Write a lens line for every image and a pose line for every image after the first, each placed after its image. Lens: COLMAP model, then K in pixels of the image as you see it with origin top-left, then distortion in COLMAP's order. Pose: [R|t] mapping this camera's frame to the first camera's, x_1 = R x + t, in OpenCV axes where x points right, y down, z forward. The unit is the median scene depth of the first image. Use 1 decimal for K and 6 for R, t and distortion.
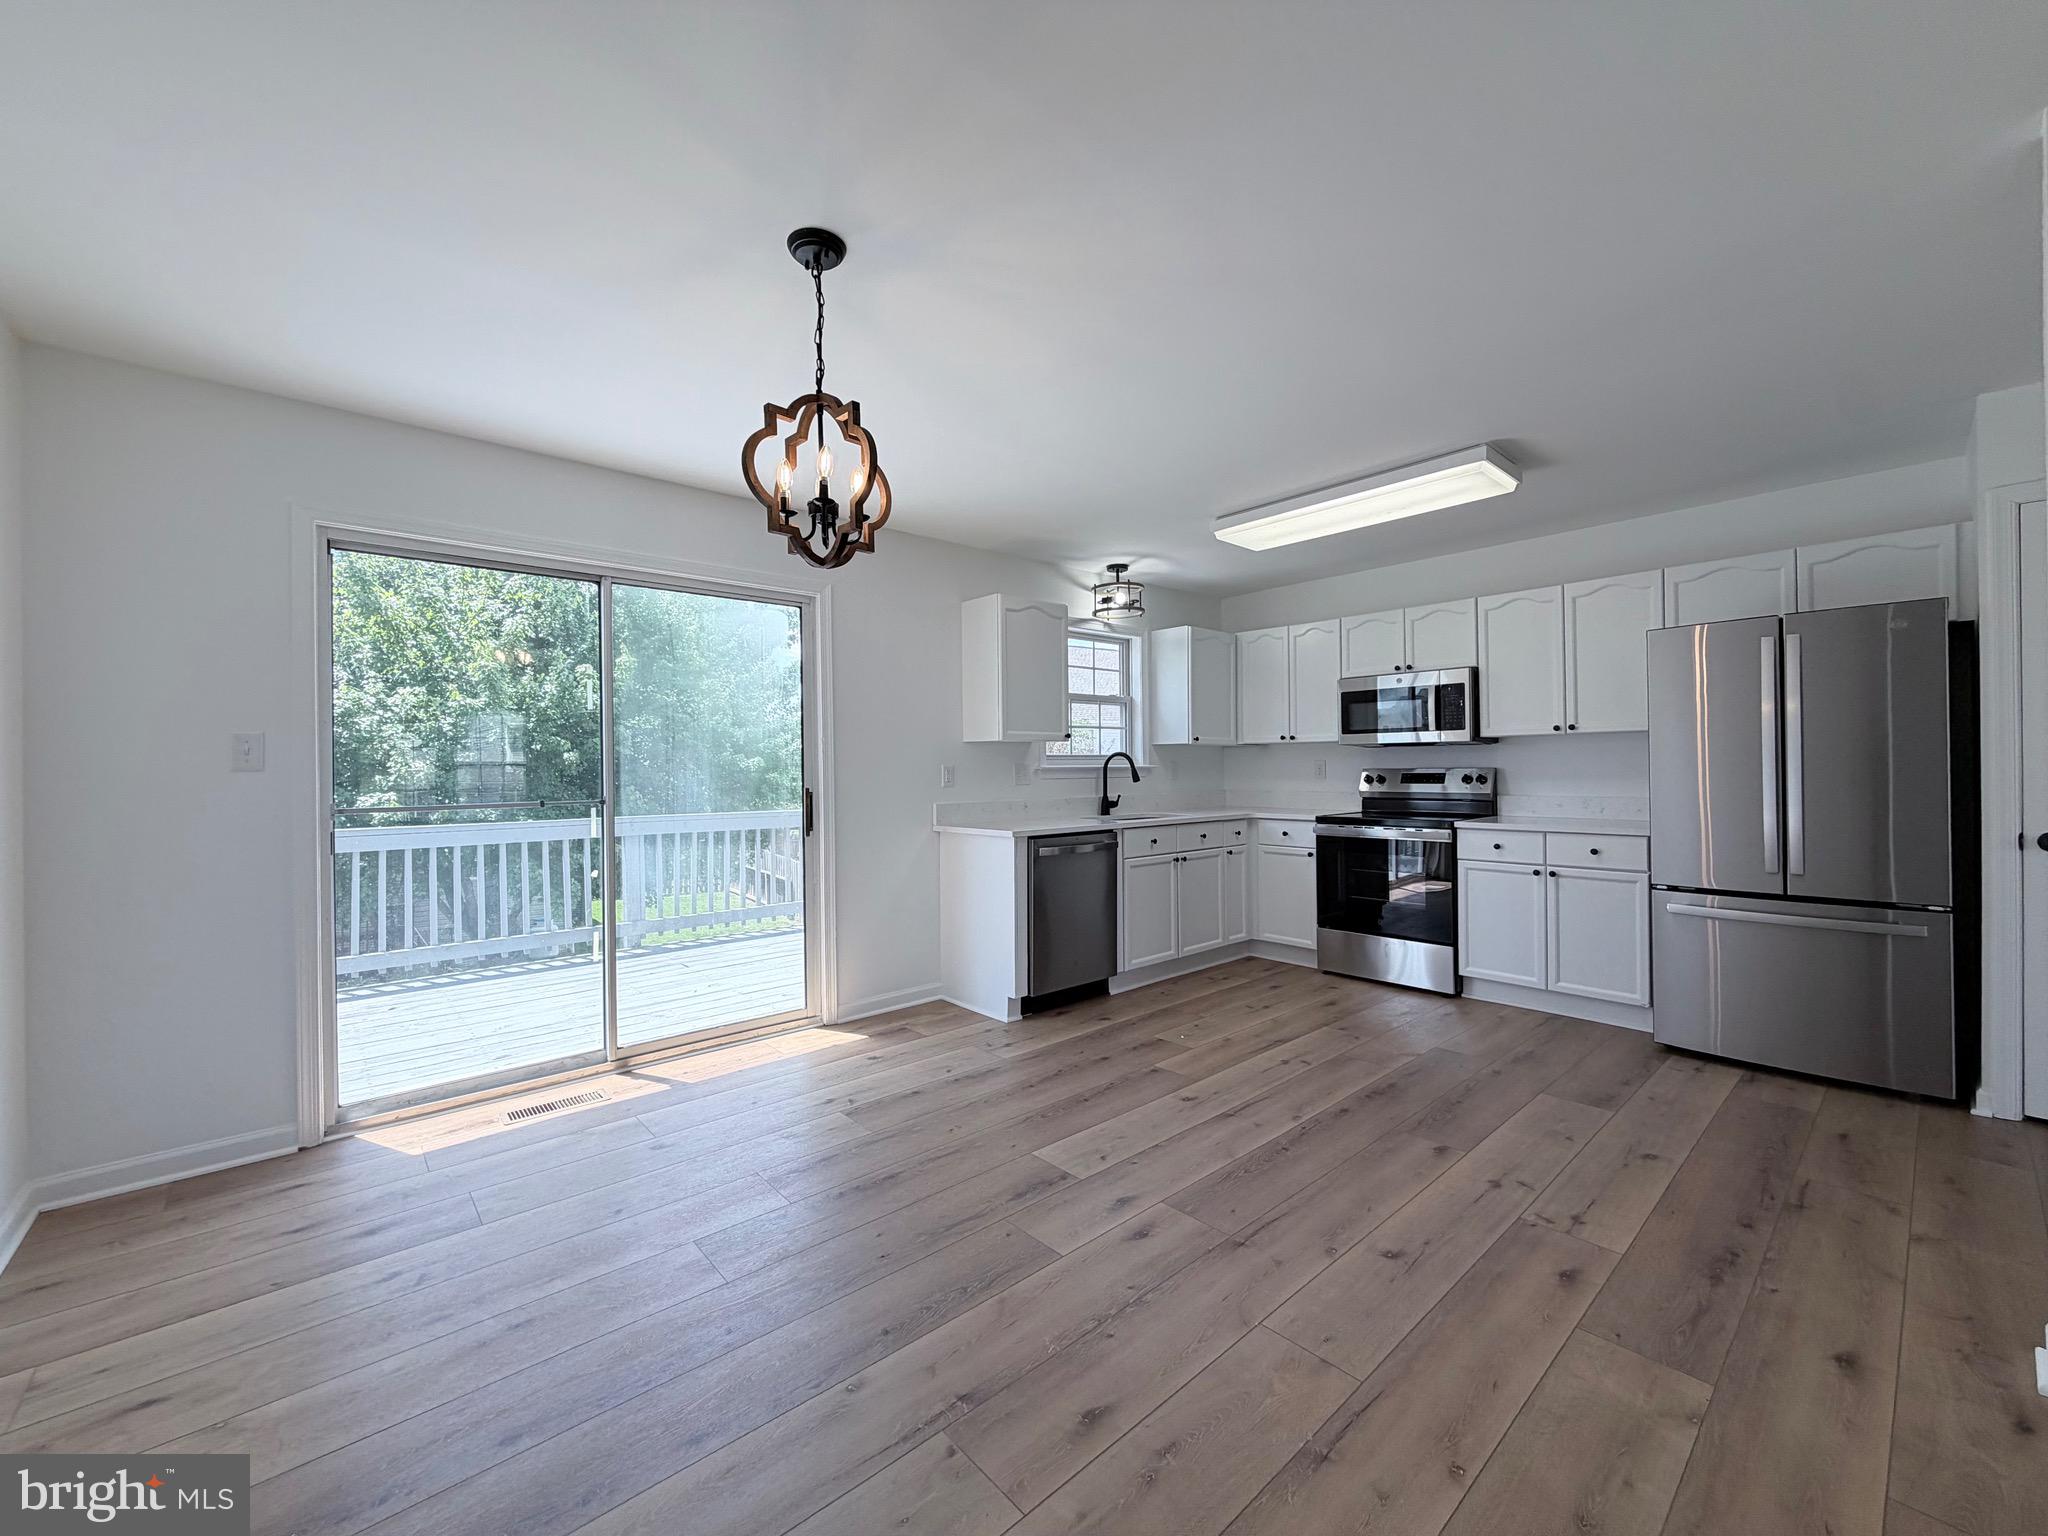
lens RADIAL K [[816.1, 0, 1015.4], [0, 816.1, 768.5], [0, 0, 1]] dist [0.001533, -0.000573]
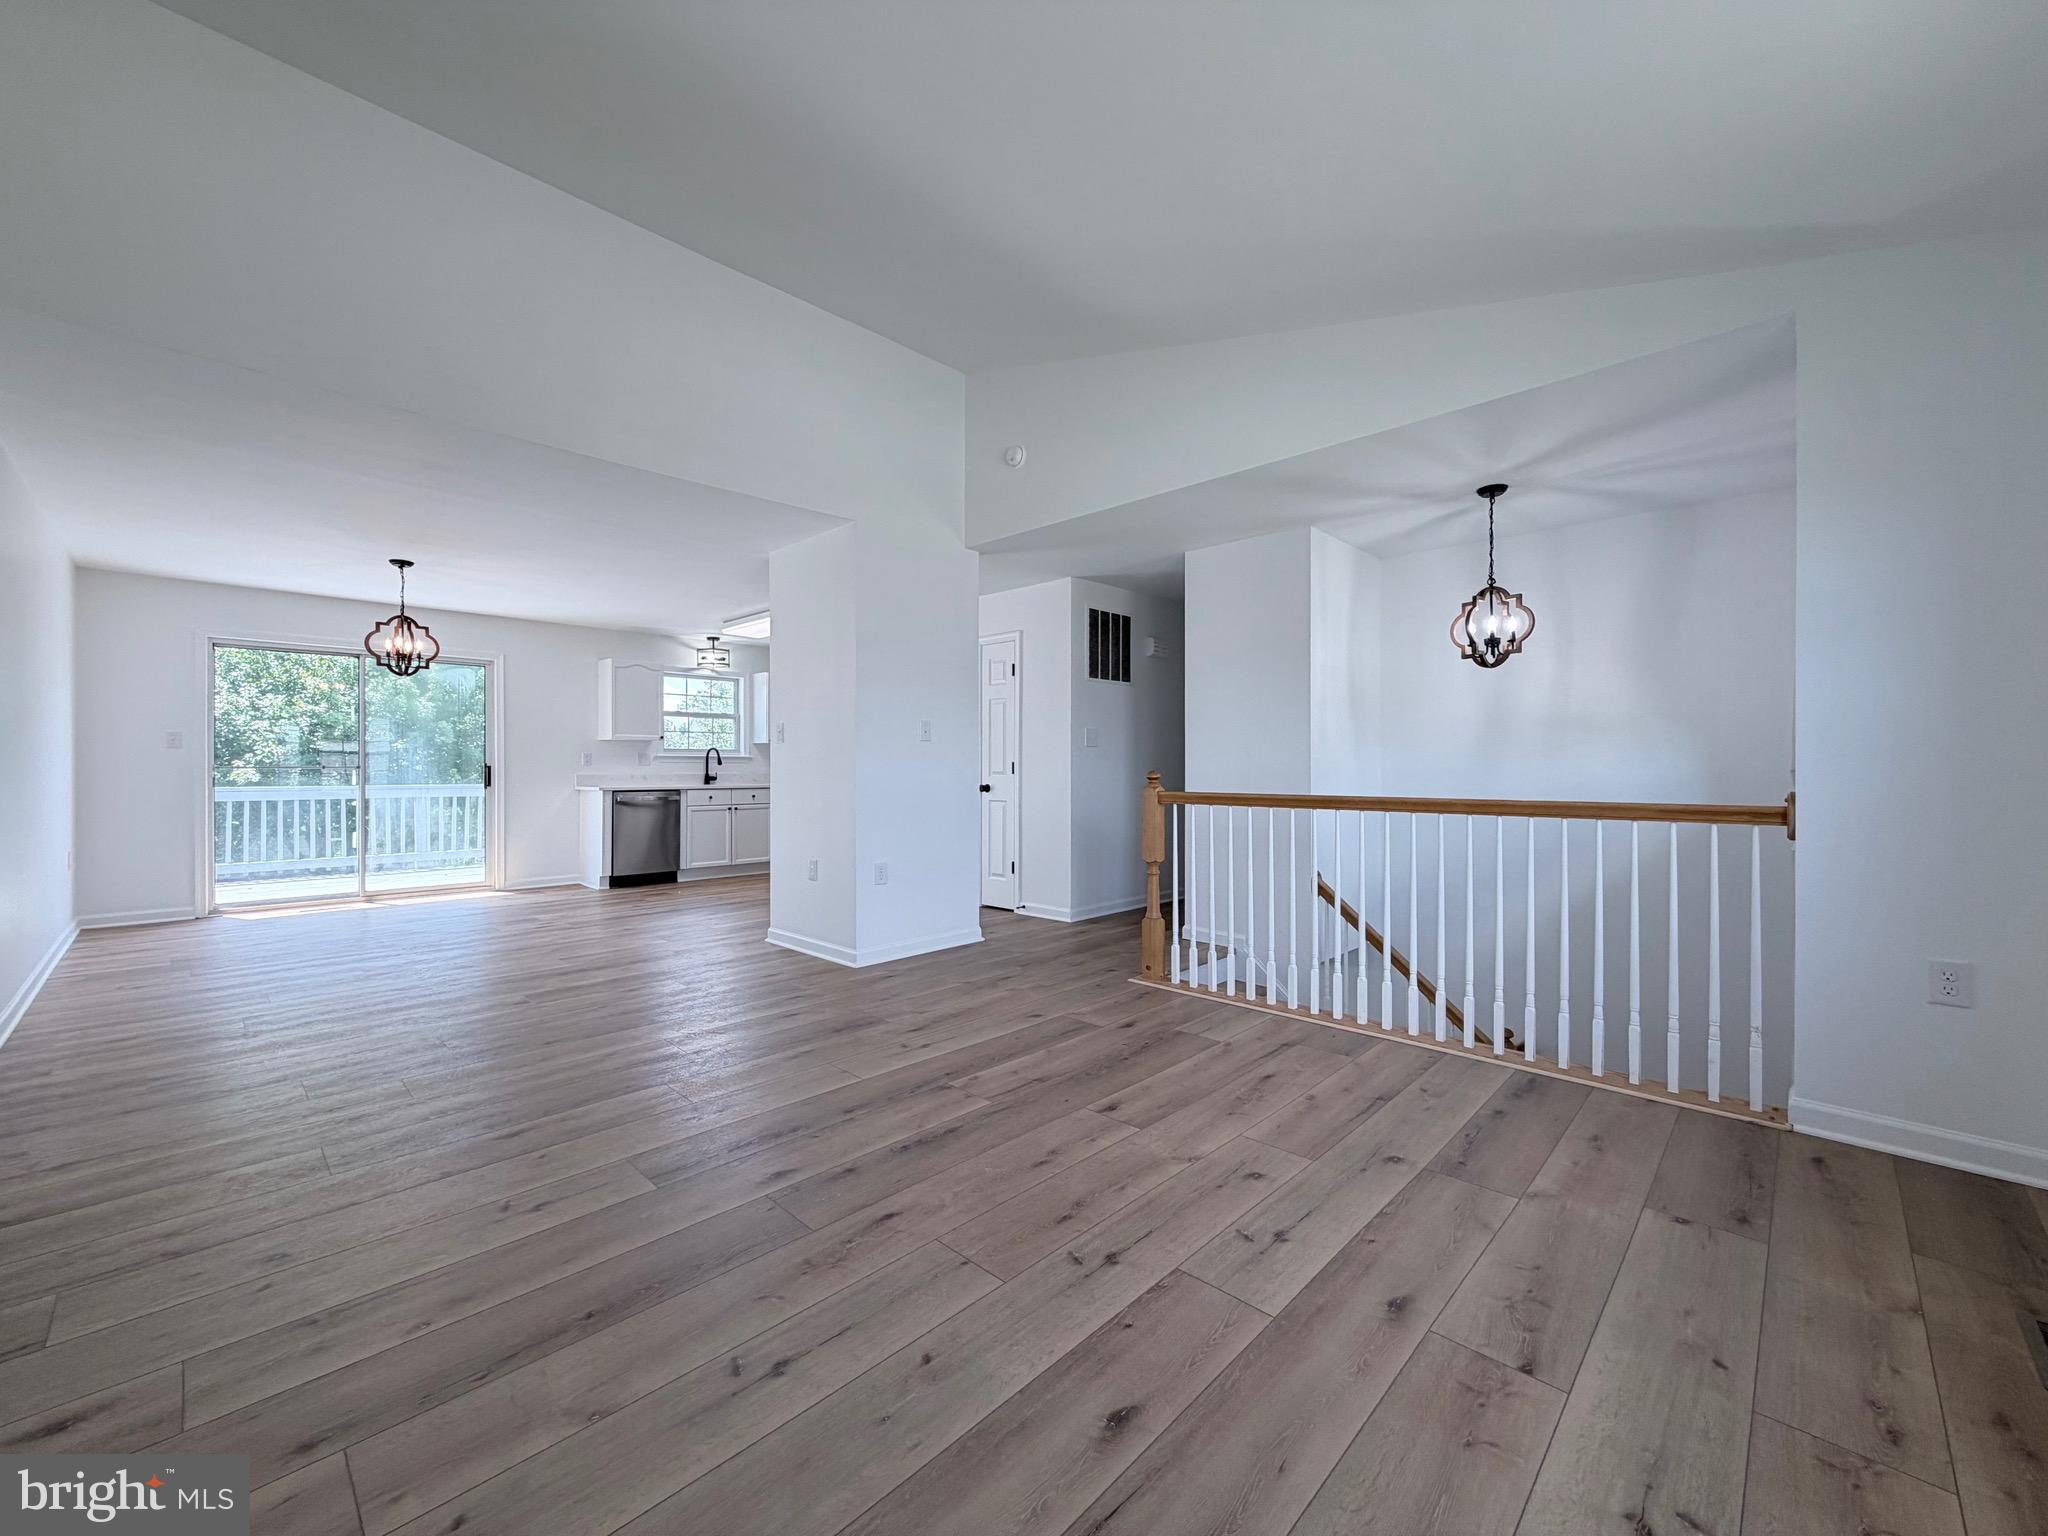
lens RADIAL K [[816.1, 0, 1015.8], [0, 816.1, 767.6], [0, 0, 1]] dist [0.001533, -0.000573]
pose [[0.996829, 0.012765, 0.078538, 0.730611], [-0.012690, 0.999918, -0.001453, 0.019776], [-0.078551, 0.000451, 0.996910, -0.870278]]
